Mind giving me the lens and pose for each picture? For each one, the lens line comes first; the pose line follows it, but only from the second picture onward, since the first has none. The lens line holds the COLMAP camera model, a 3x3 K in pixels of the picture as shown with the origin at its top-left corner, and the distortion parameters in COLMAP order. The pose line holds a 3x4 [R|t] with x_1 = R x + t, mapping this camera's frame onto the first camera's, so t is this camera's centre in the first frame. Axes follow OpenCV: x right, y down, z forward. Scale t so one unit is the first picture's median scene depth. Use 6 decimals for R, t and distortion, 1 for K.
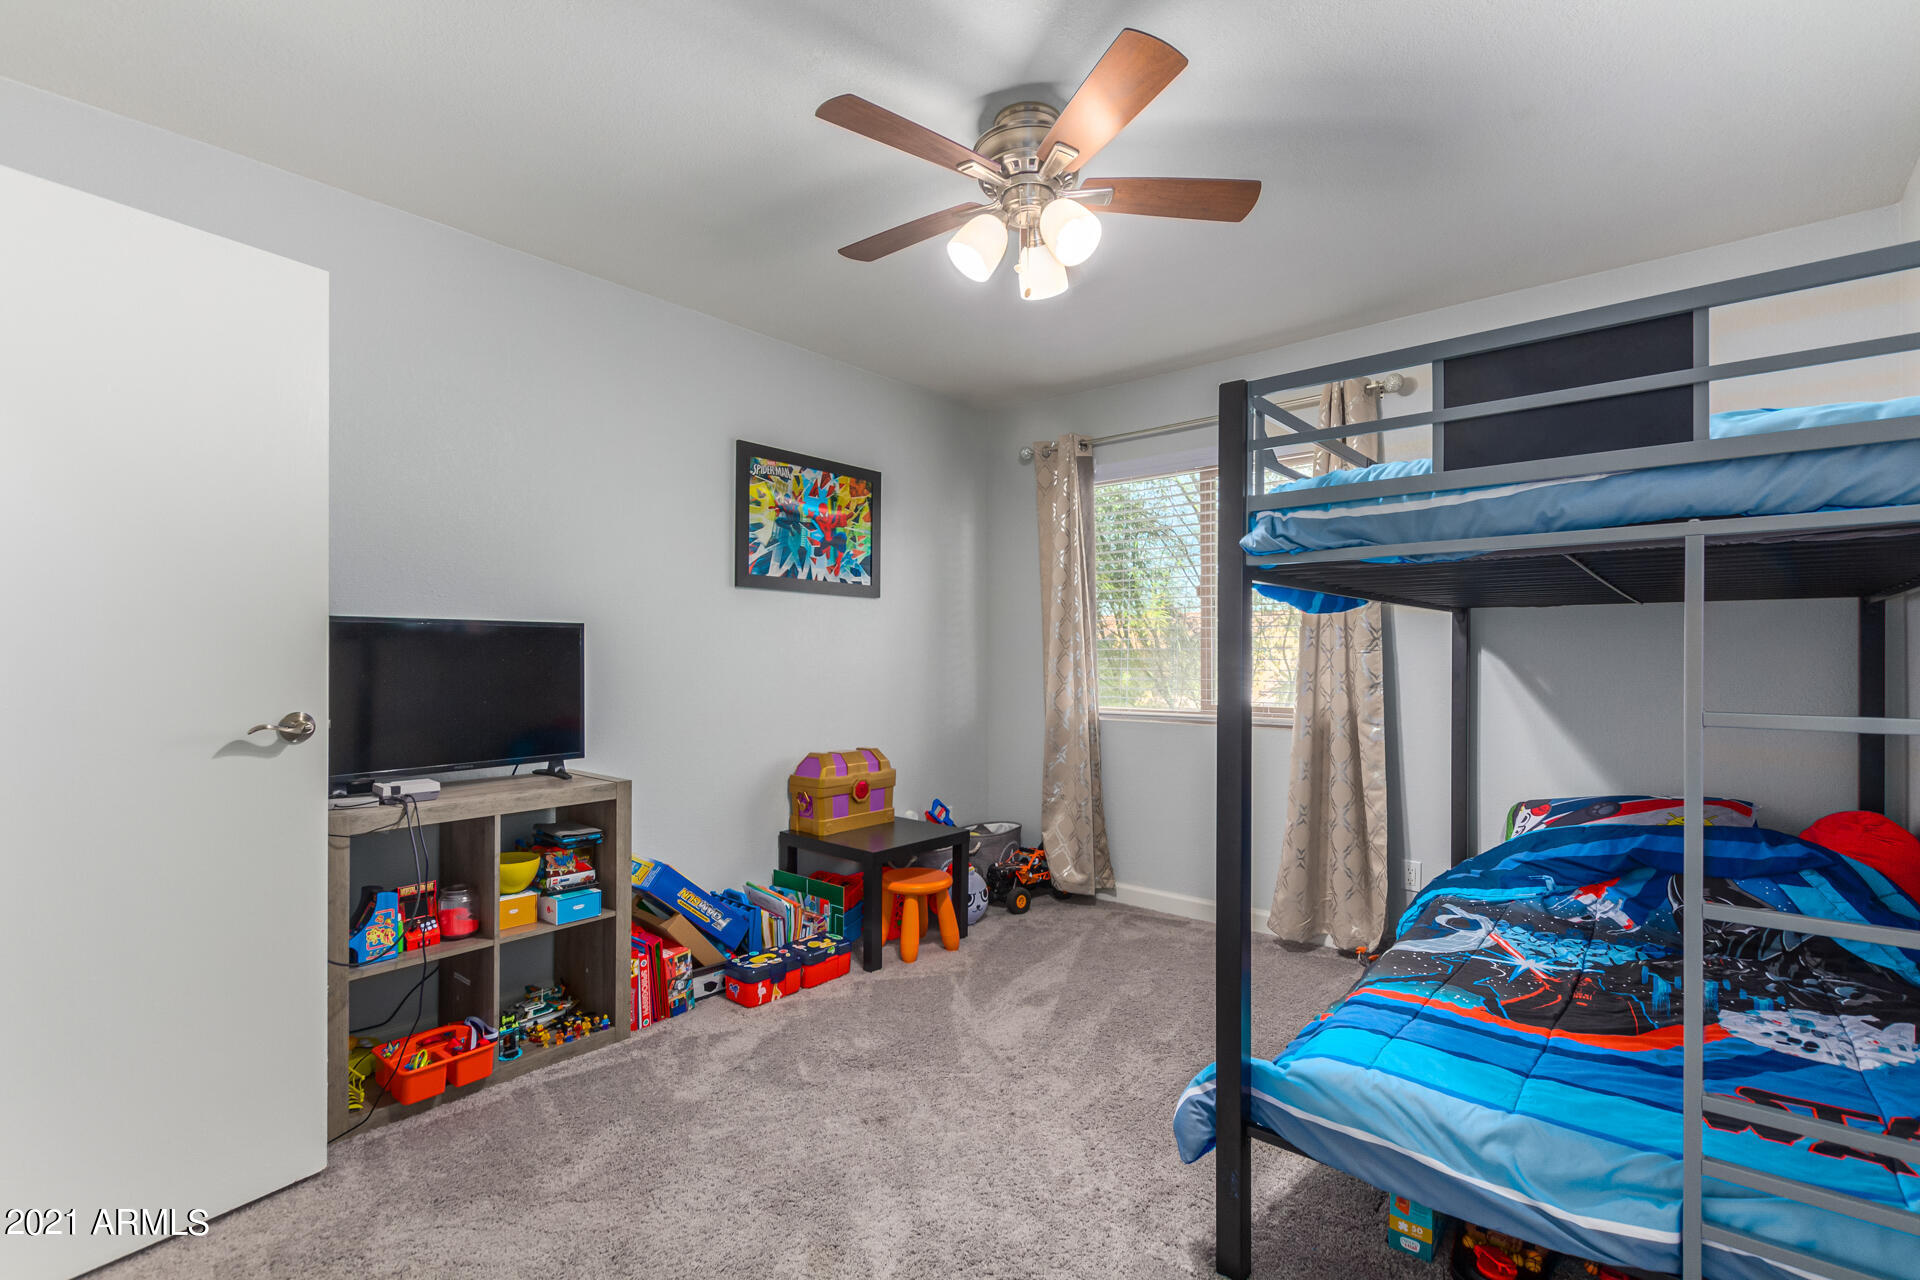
lens RADIAL K [[886.6, 0, 966.1], [0, 886.6, 639.2], [0, 0, 1]] dist [-0.005286, -0.004125]
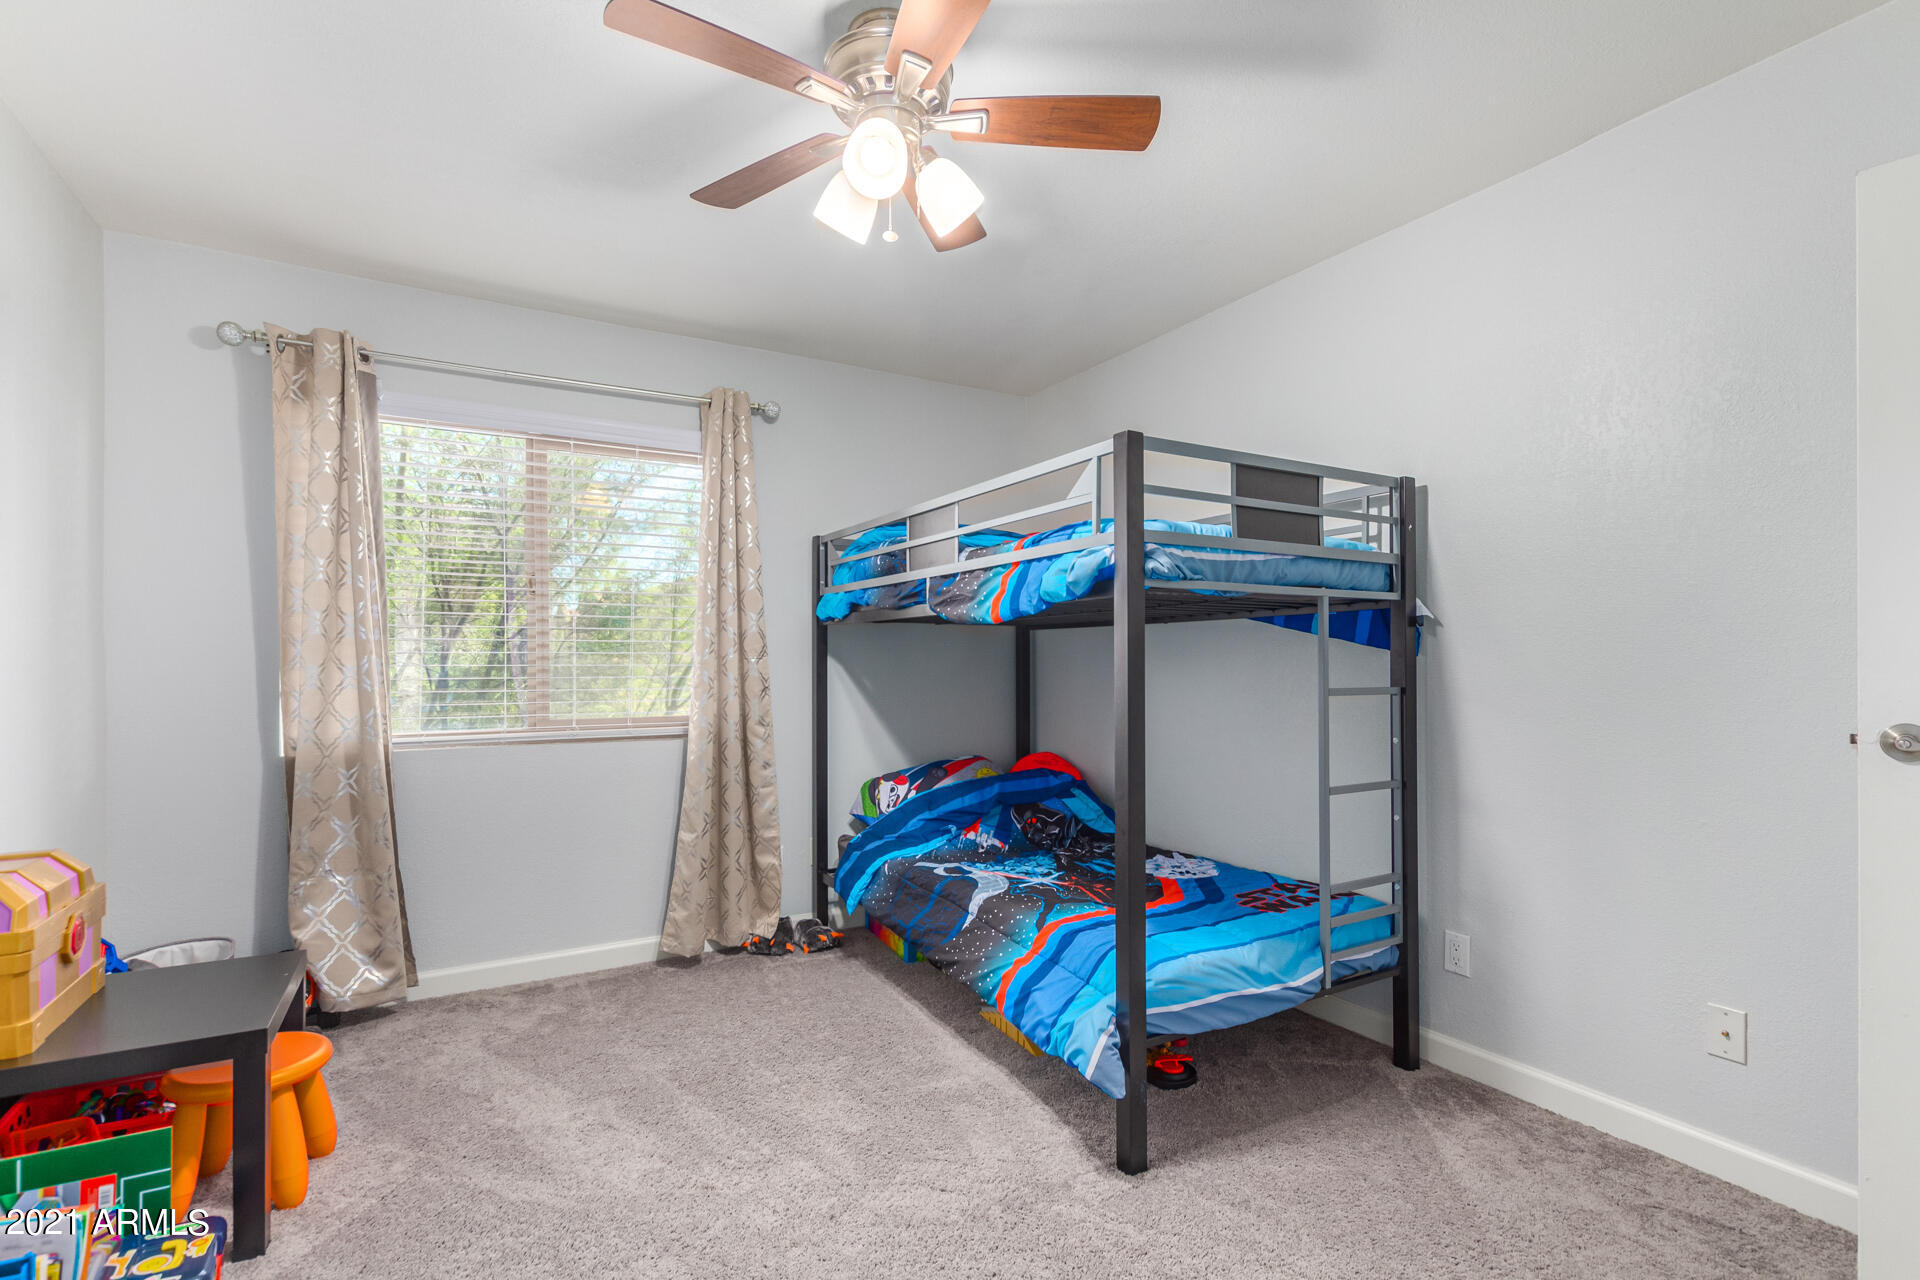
lens RADIAL K [[886.6, 0, 966.9], [0, 886.6, 657.8], [0, 0, 1]] dist [-0.005286, -0.004125]
pose [[0.320577, 0.001948, 0.947221, -0.781697], [-0.014048, 0.999898, 0.002698, 0.013905], [-0.947118, -0.014172, 0.320571, 0.710906]]
